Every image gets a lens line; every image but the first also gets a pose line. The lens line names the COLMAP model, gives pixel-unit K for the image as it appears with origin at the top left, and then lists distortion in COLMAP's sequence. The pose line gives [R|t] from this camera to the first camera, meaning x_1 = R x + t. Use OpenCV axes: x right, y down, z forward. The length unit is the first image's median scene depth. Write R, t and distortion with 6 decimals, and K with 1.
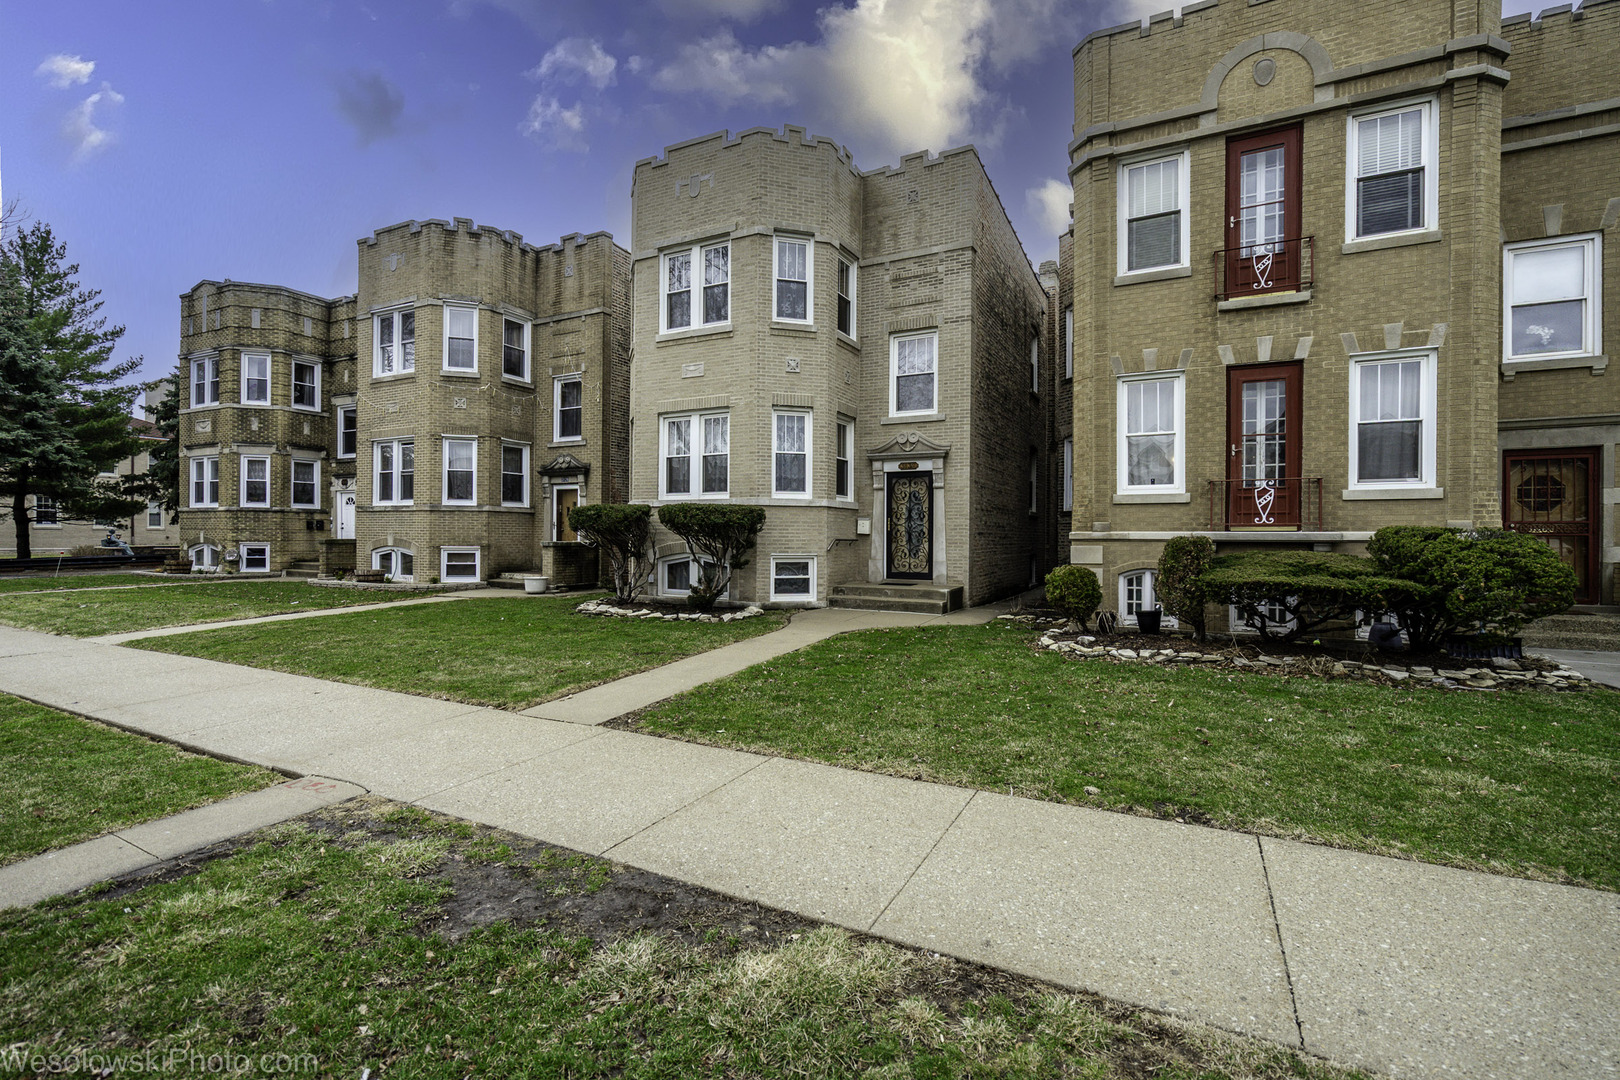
lens RADIAL K [[738.5, 0, 807.8], [0, 738.5, 540.5], [0, 0, 1]] dist [-0.000566, -0.000314]
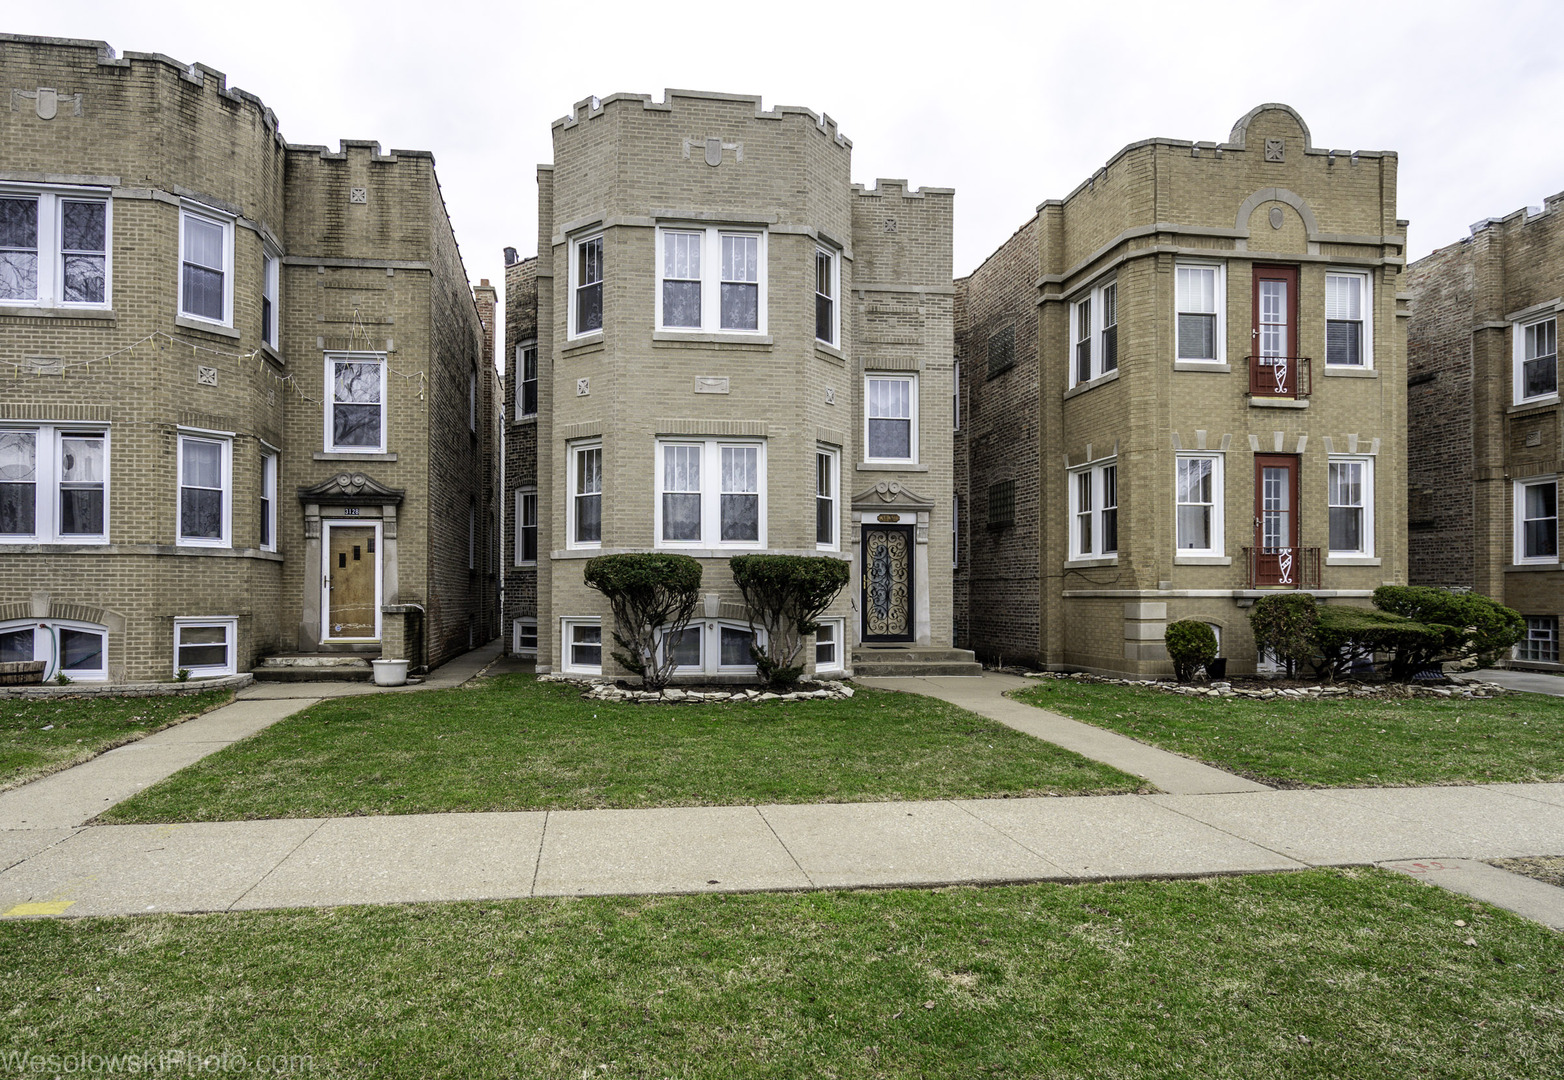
lens RADIAL K [[910.0, 0, 726.5], [0, 910.0, 595.5], [0, 0, 1]] dist [-0.008354, 0.004643]
pose [[0.817221, -0.005162, 0.576301, -0.687652], [0.008287, 0.999962, -0.002795, -0.003861], [-0.576264, 0.007060, 0.817233, 0.198412]]
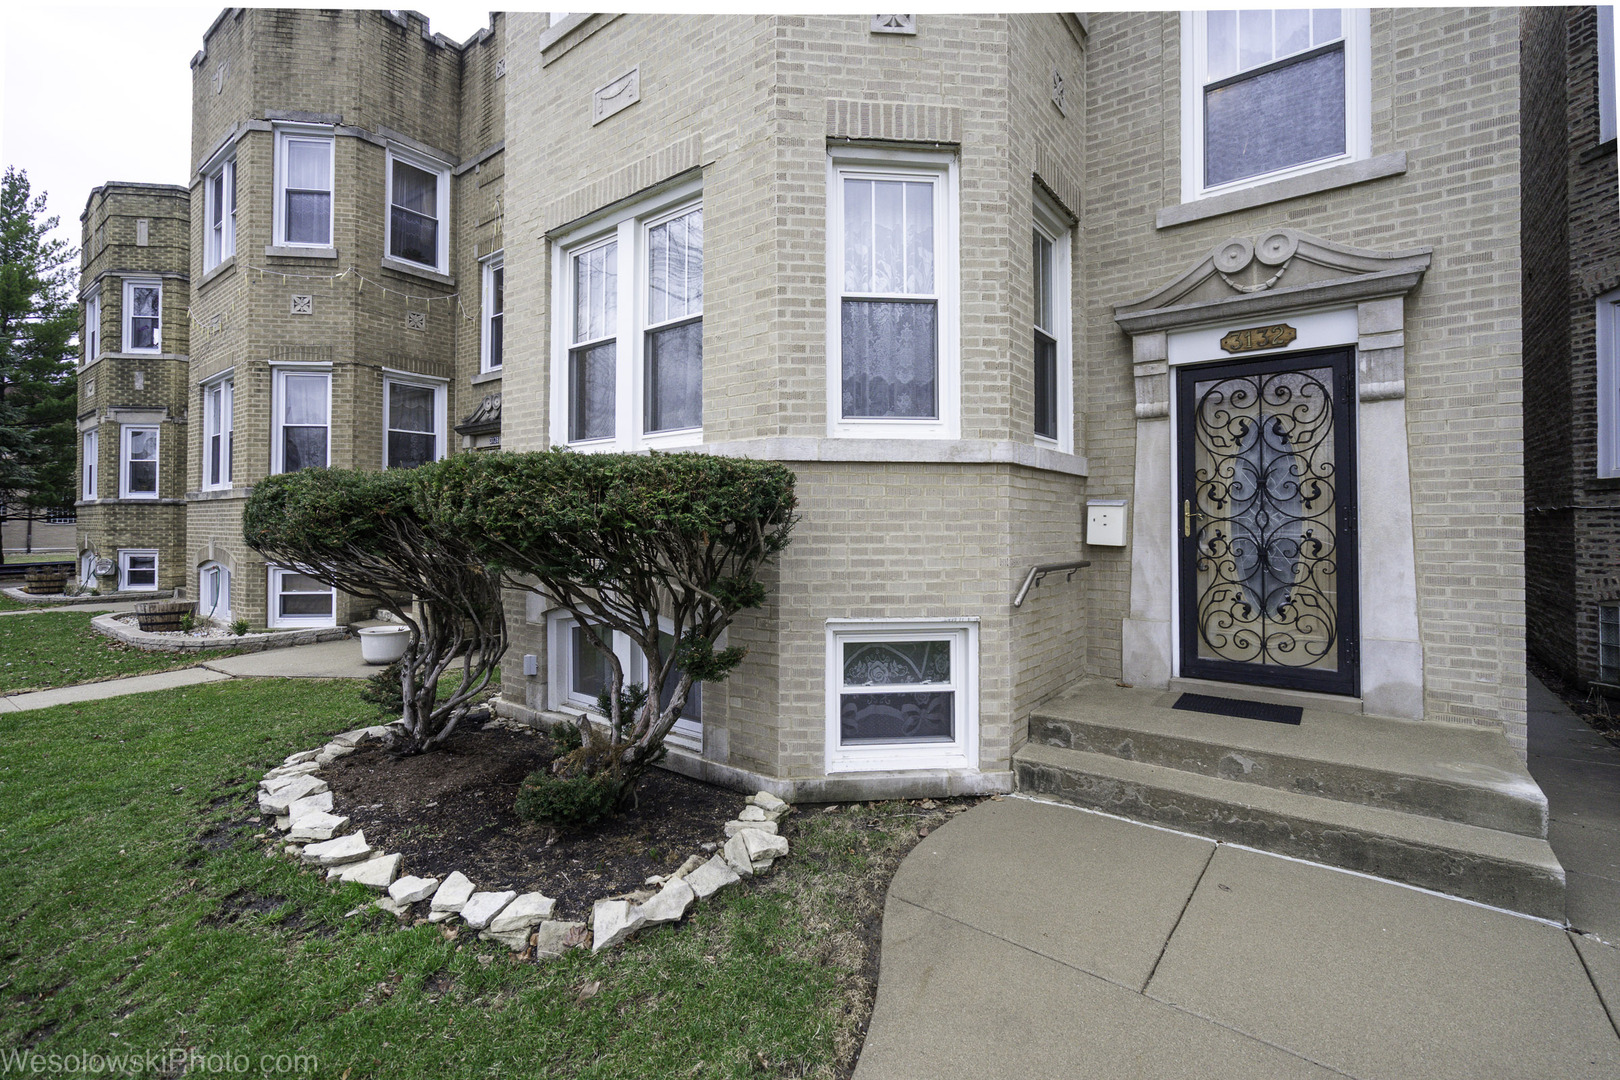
lens RADIAL K [[738.5, 0, 798.7], [0, 738.5, 514.0], [0, 0, 1]] dist [-0.000566, -0.000314]
pose [[0.983339, -0.009855, -0.181514, -0.004653], [0.006111, 0.999757, -0.021175, -0.018145], [0.181679, 0.019713, 0.983160, 0.653973]]
